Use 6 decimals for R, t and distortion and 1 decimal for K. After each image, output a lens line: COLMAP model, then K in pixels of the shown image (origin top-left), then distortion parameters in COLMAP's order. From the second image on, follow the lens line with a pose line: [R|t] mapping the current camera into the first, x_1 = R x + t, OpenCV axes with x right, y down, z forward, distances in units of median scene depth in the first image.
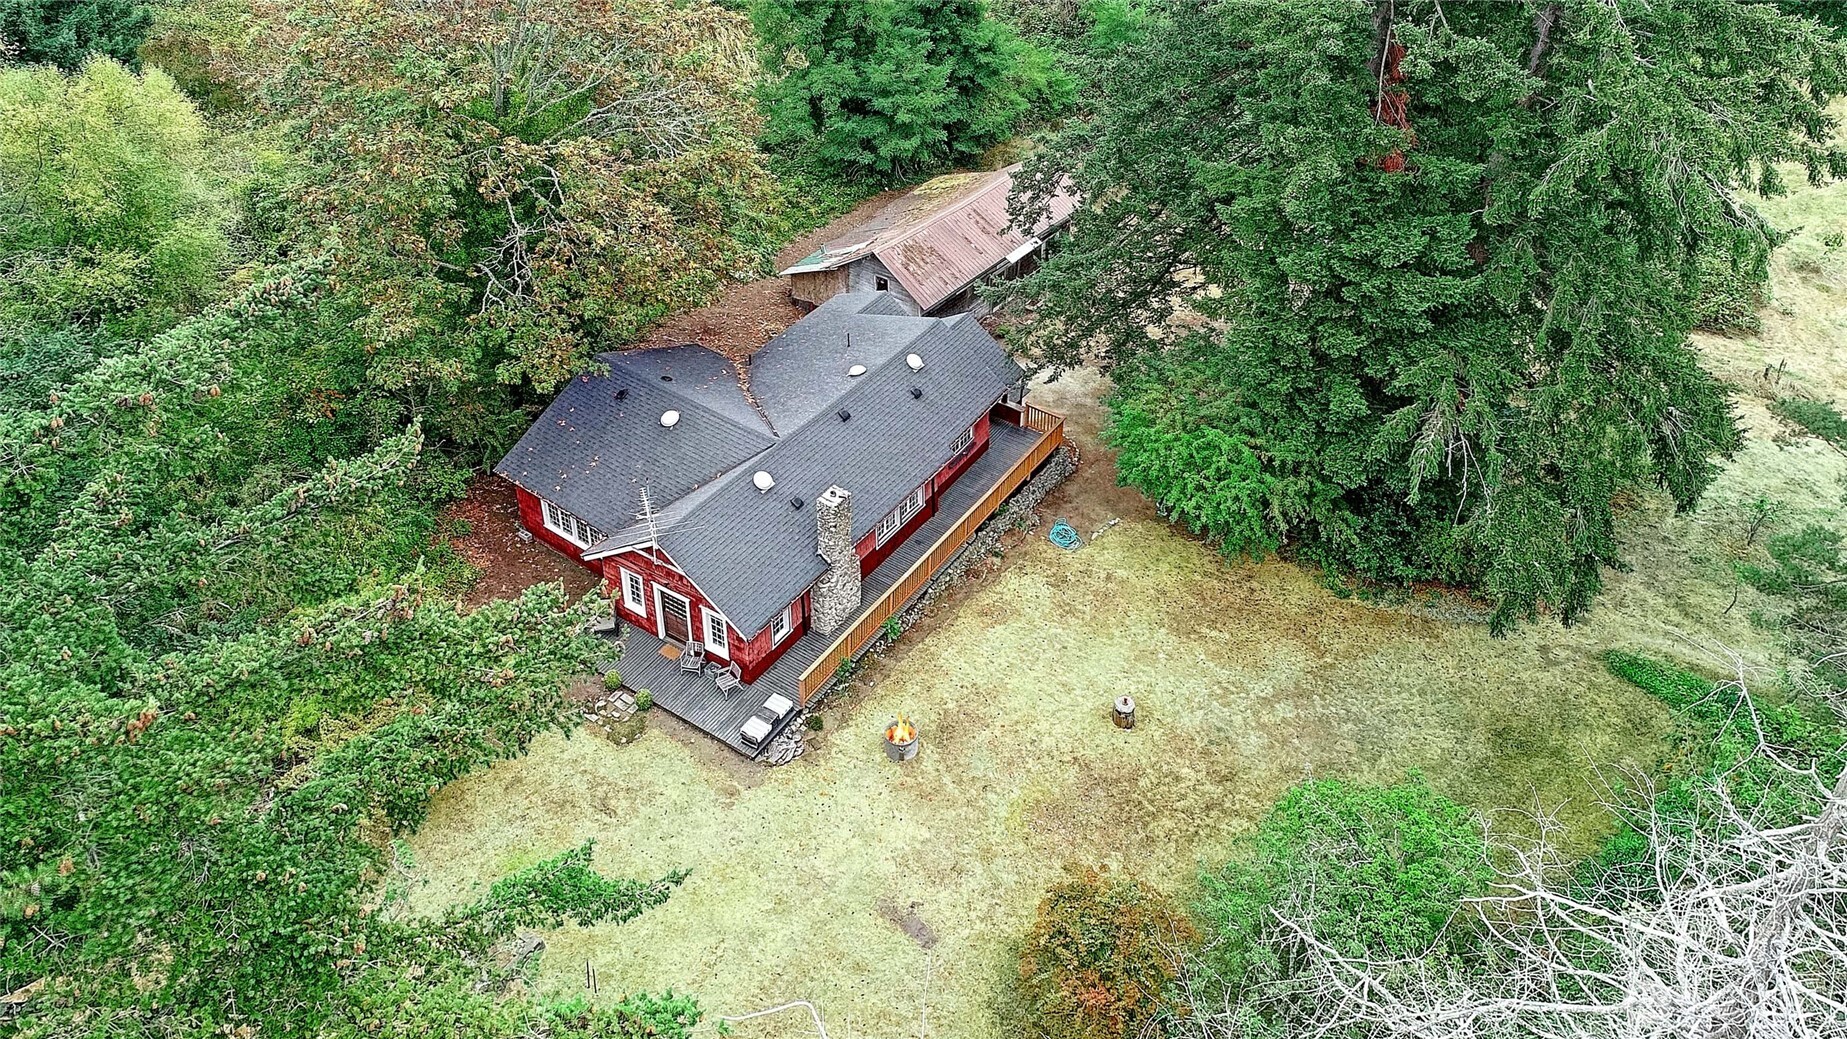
lens RADIAL K [[1264.9, 0, 975.0], [0, 1264.9, 374.7], [0, 0, 1]] dist [-0.002861, 0.003855]
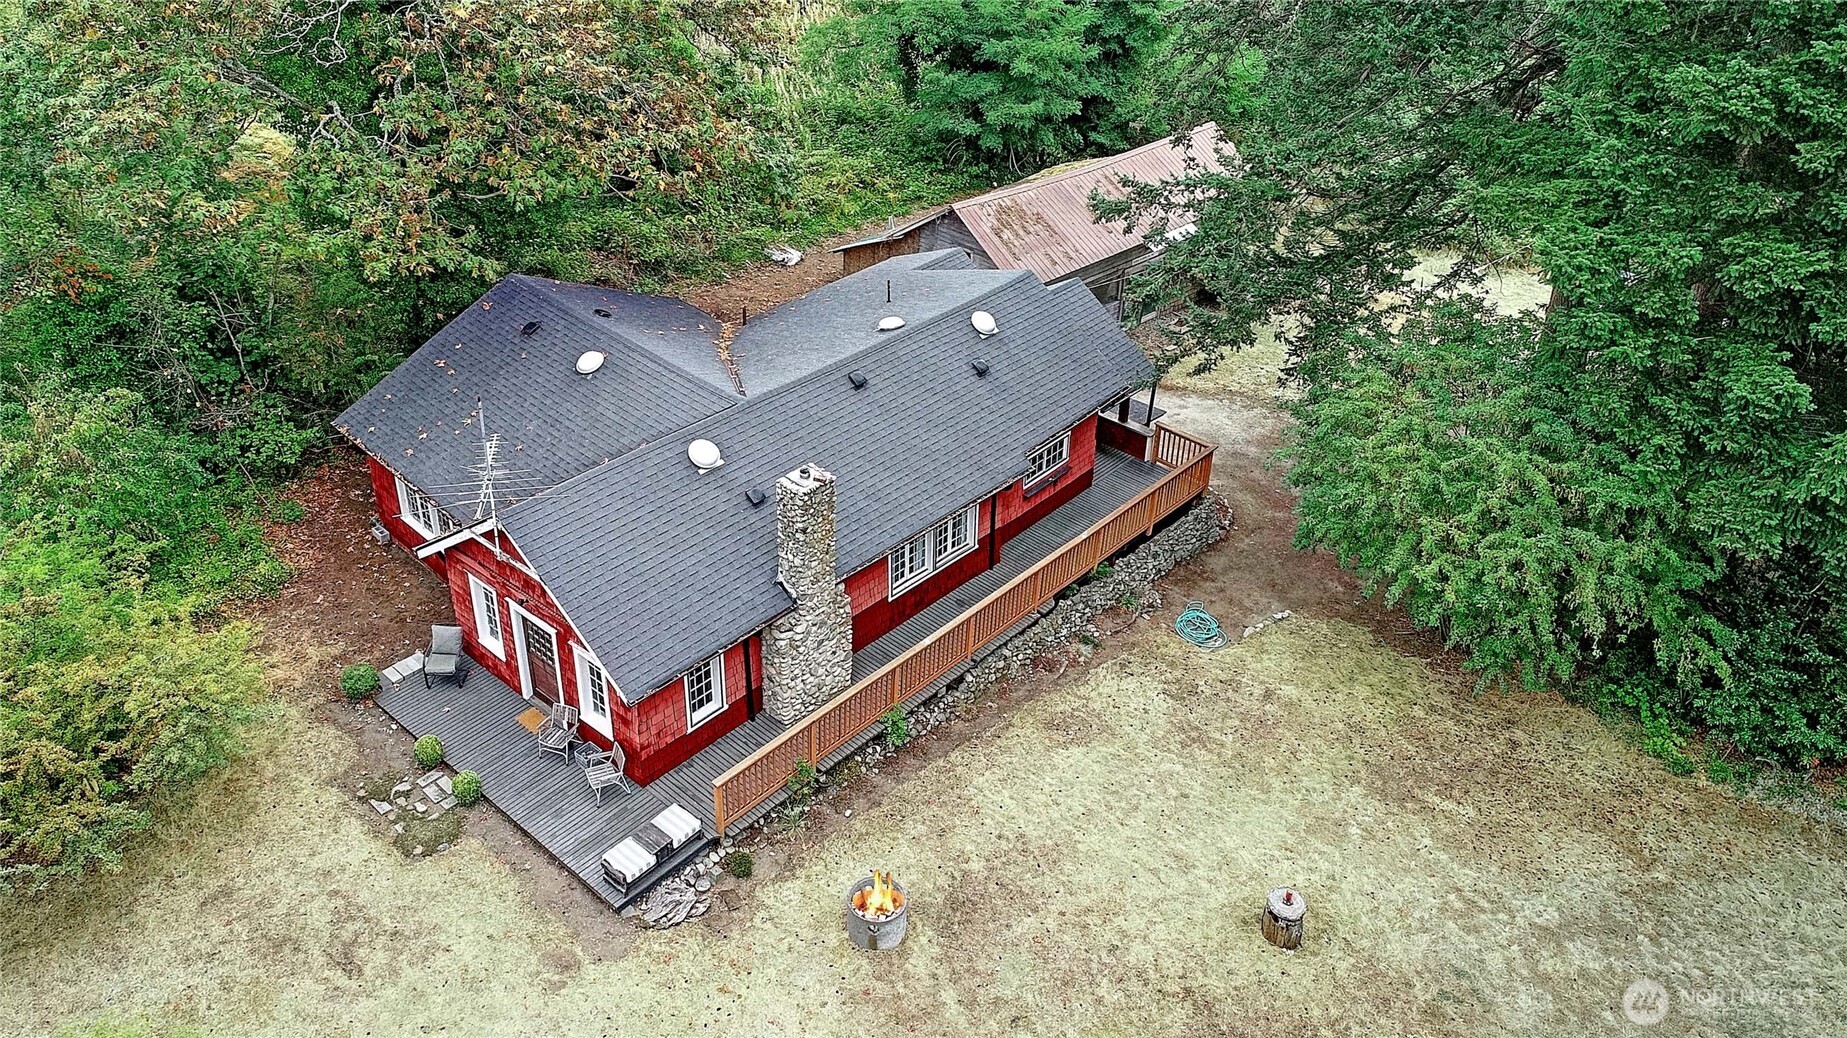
lens RADIAL K [[1264.9, 0, 925.2], [0, 1264.9, 514.2], [0, 0, 1]] dist [-0.002861, 0.003855]
pose [[0.984815, 0.087548, -0.149917, 0.029514], [-0.093301, 0.995131, -0.031768, 0.118197], [0.146406, 0.045273, 0.988188, 0.404797]]
